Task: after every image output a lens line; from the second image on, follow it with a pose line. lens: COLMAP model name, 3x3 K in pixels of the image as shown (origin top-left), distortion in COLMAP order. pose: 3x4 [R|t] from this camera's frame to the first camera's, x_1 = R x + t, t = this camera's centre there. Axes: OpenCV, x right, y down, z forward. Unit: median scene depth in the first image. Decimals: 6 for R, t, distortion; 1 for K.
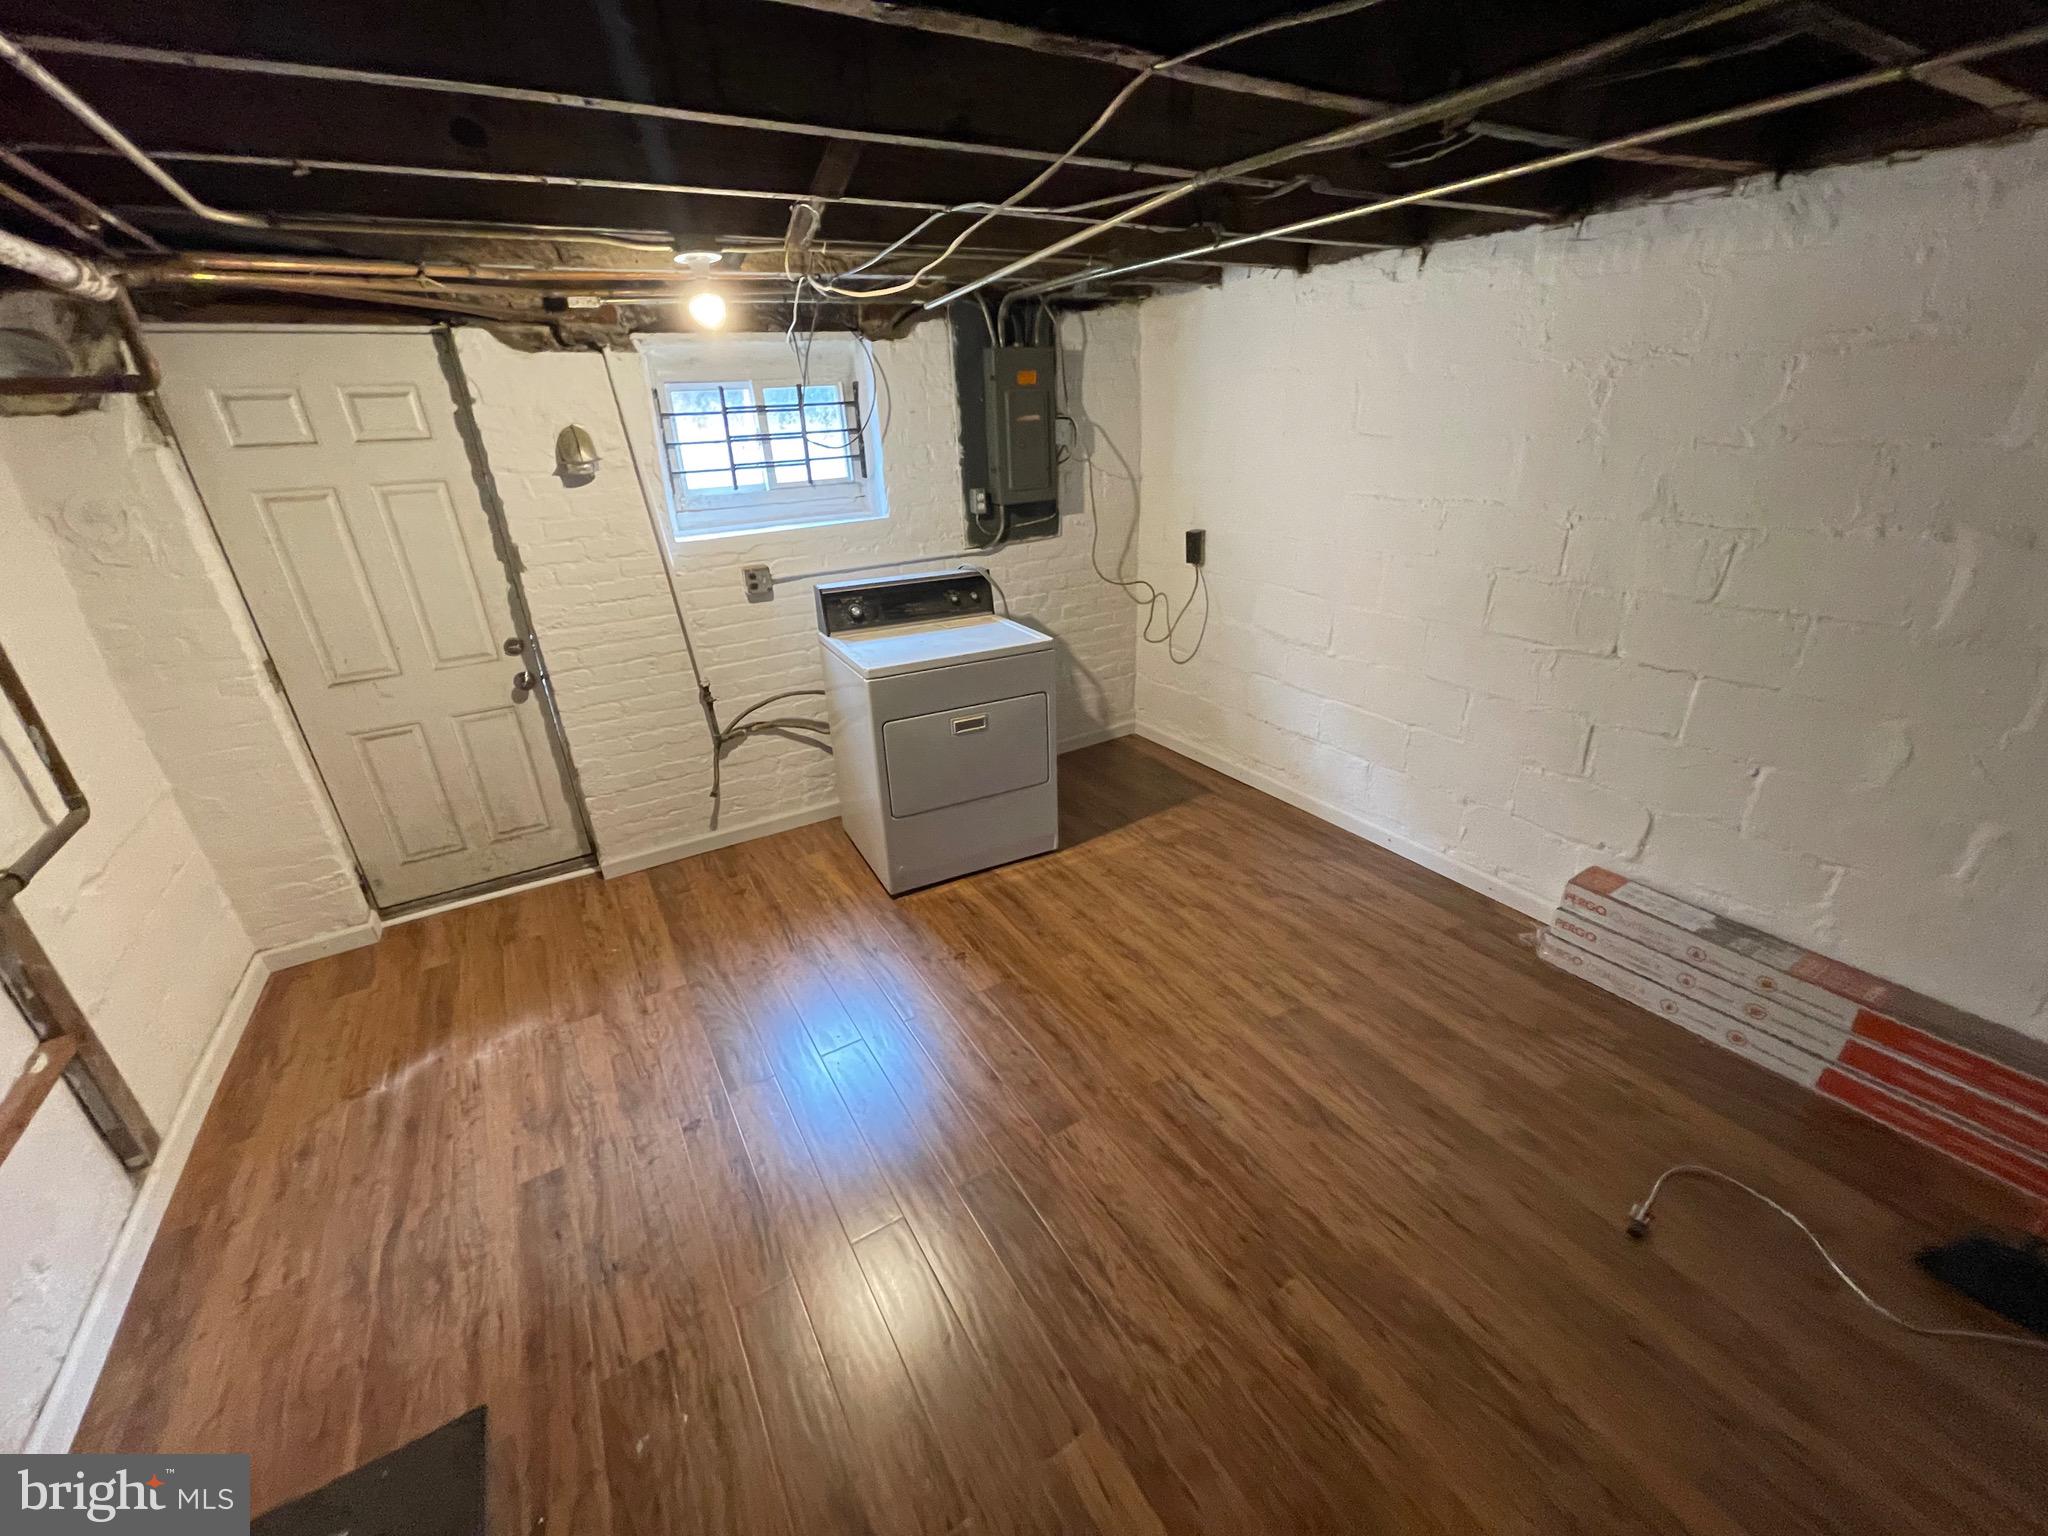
lens RADIAL K [[819.5, 0, 1014.9], [0, 819.5, 772.0], [0, 0, 1]] dist [0.007828, 0.000482]
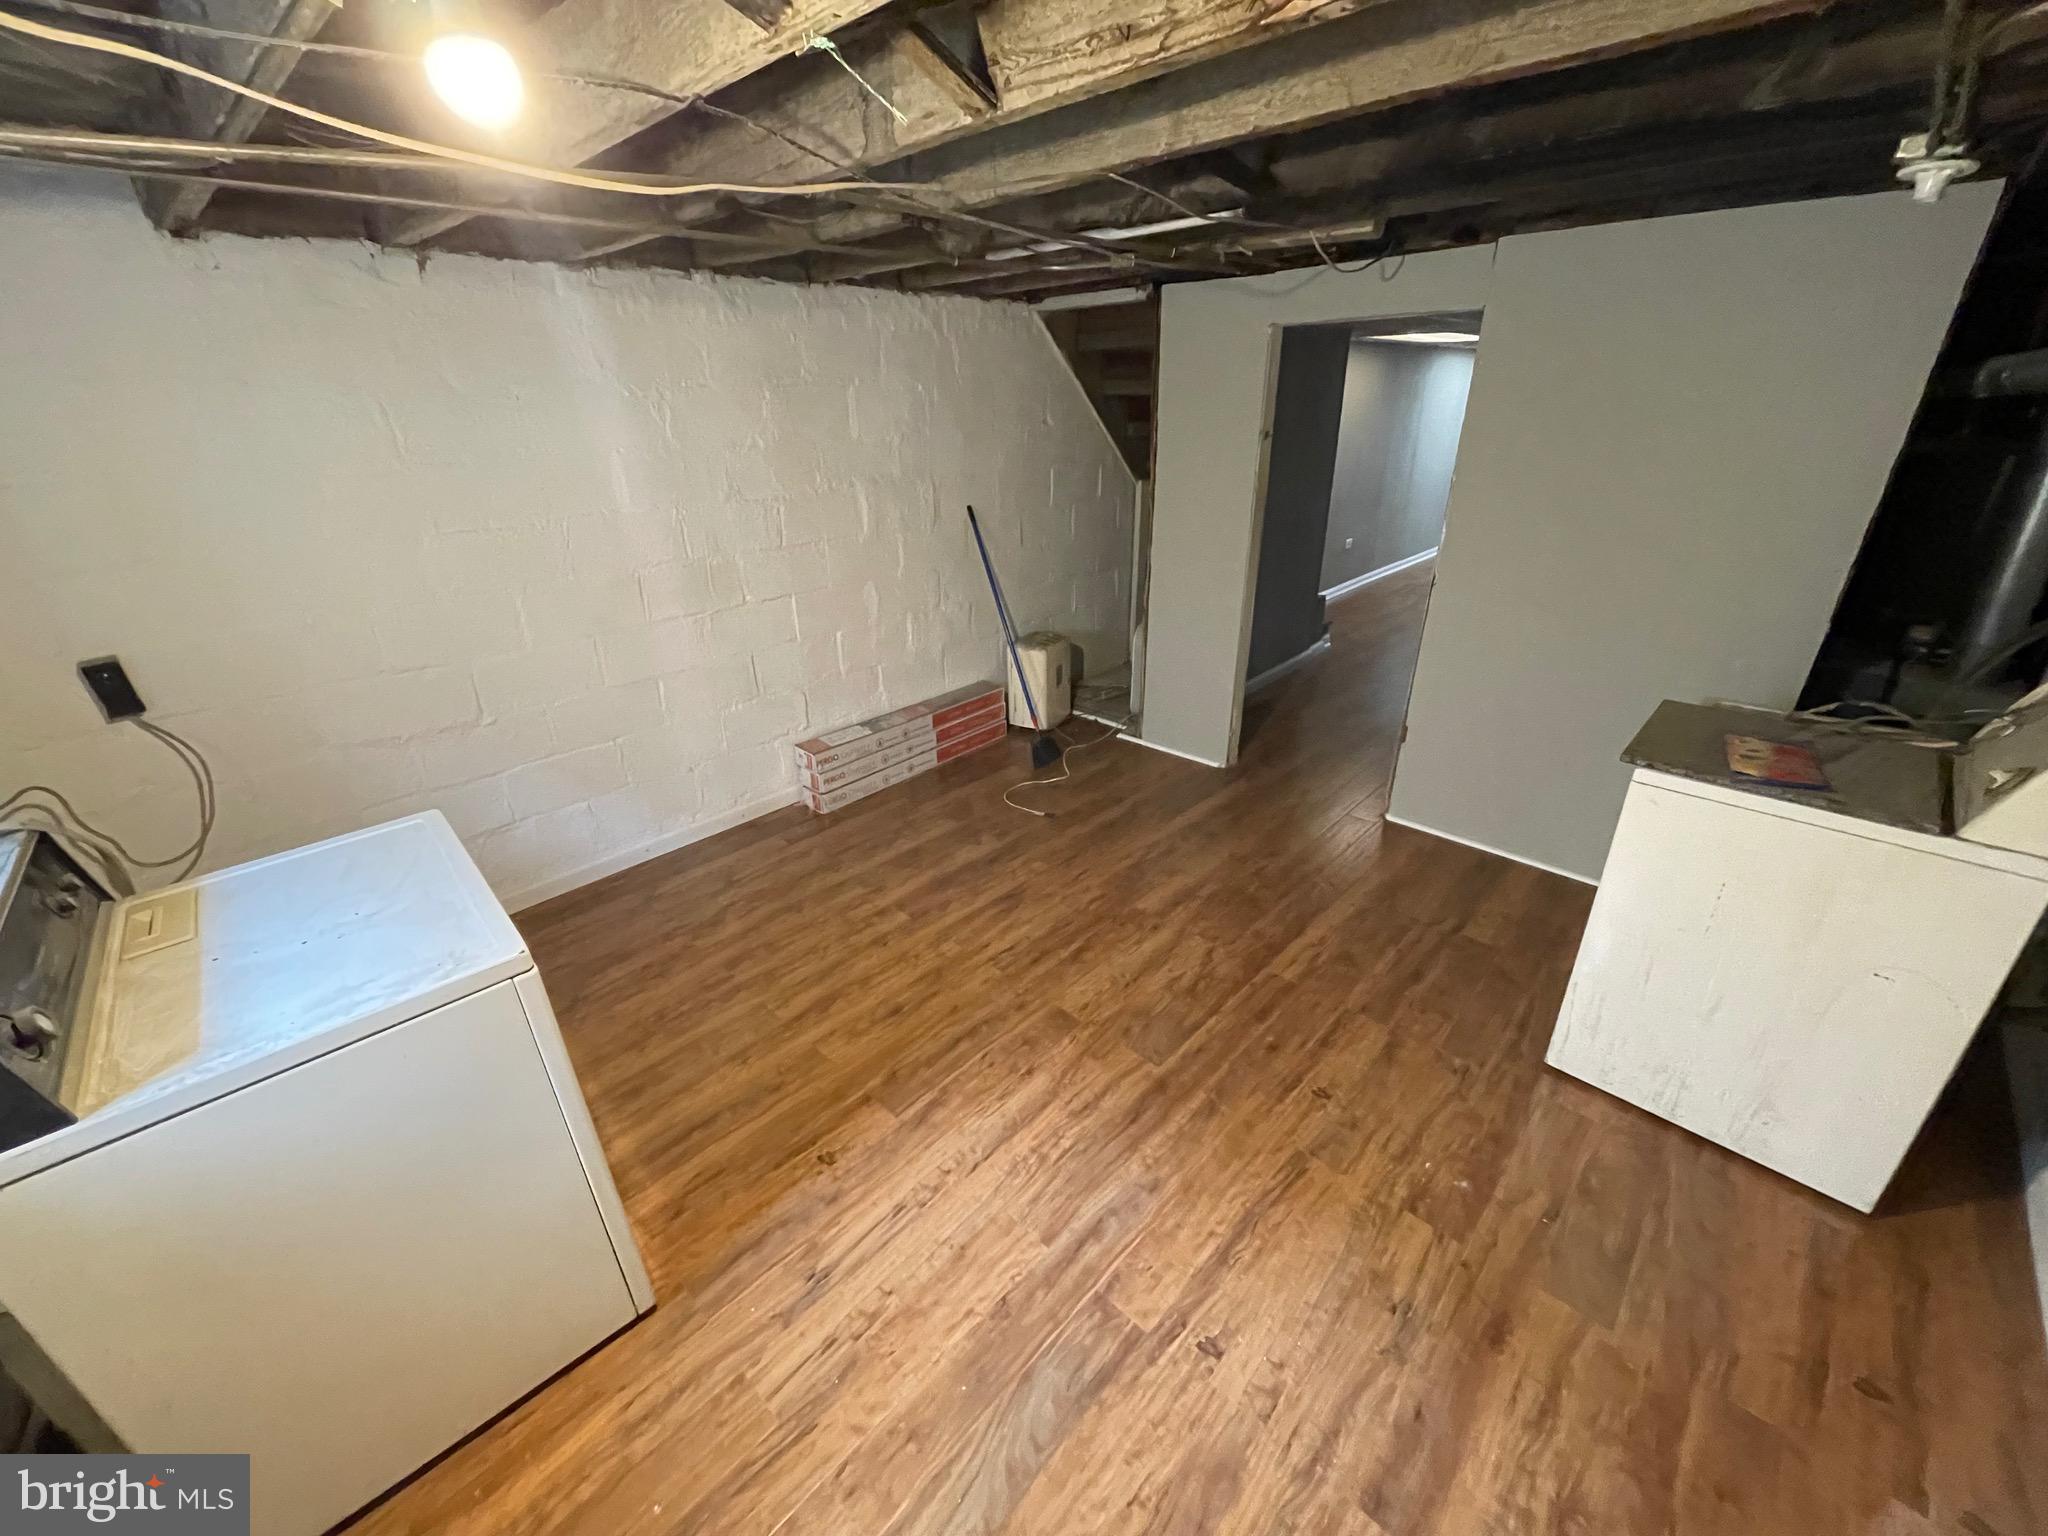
lens RADIAL K [[819.5, 0, 1017.9], [0, 819.5, 769.9], [0, 0, 1]] dist [0.007828, 0.000482]
pose [[-0.258765, -0.358786, 0.896835, -0.761821], [0.431293, 0.787854, 0.439628, -0.347260], [-0.864307, 0.500559, -0.049127, 0.859404]]
